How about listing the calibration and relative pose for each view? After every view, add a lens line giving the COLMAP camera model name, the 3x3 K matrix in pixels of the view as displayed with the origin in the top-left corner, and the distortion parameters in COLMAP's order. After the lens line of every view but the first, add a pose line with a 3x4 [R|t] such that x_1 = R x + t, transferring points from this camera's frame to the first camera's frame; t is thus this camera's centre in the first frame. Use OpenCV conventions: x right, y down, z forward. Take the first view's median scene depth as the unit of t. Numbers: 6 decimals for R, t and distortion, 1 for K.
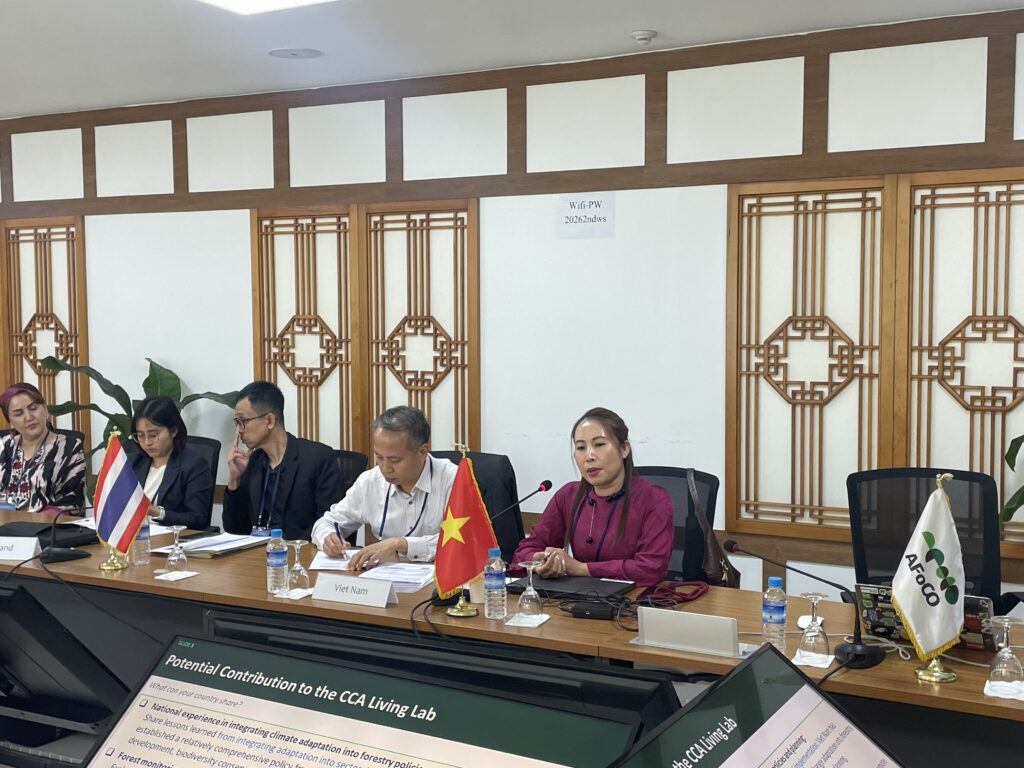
lens RADIAL K [[1216.9, 0, 510.7], [0, 1216.9, 390.6], [0, 0, 1]] dist [0.086325, 0.000000]
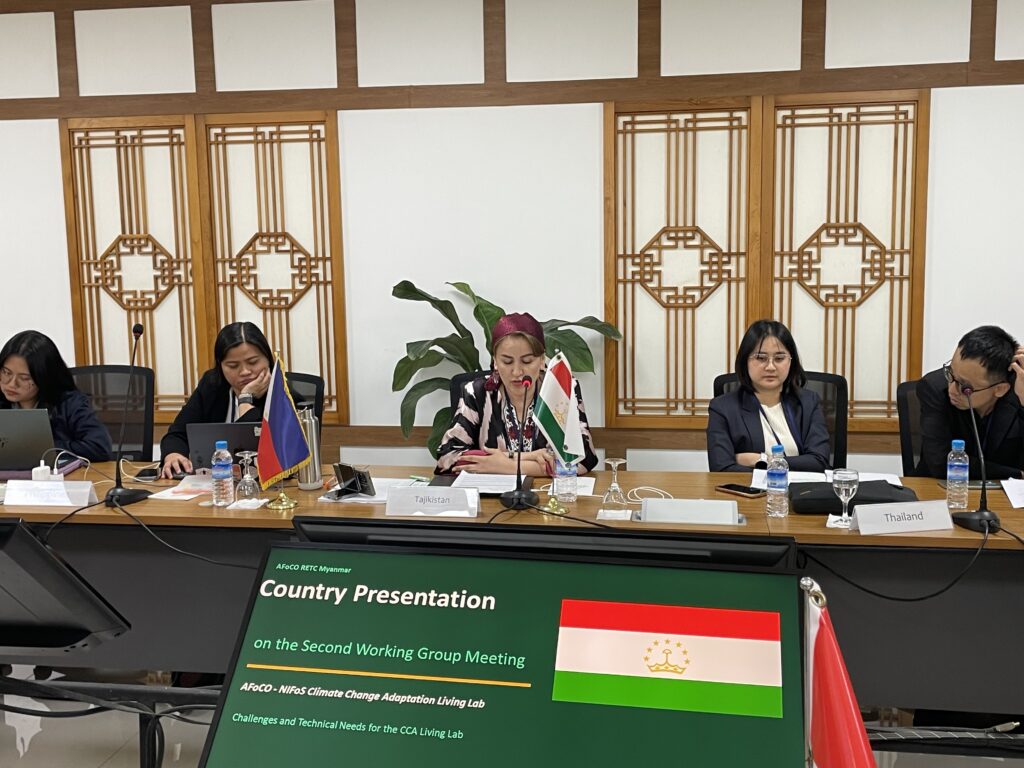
lens RADIAL K [[1083.0, 0, 456.8], [0, 1083.0, 376.0], [0, 0, 1]] dist [0.038889, 0.000000]
pose [[0.939668, -0.062318, 0.336364, -0.225682], [0.038534, 0.996291, 0.076931, -0.008232], [-0.339911, -0.059328, 0.938584, 0.124518]]
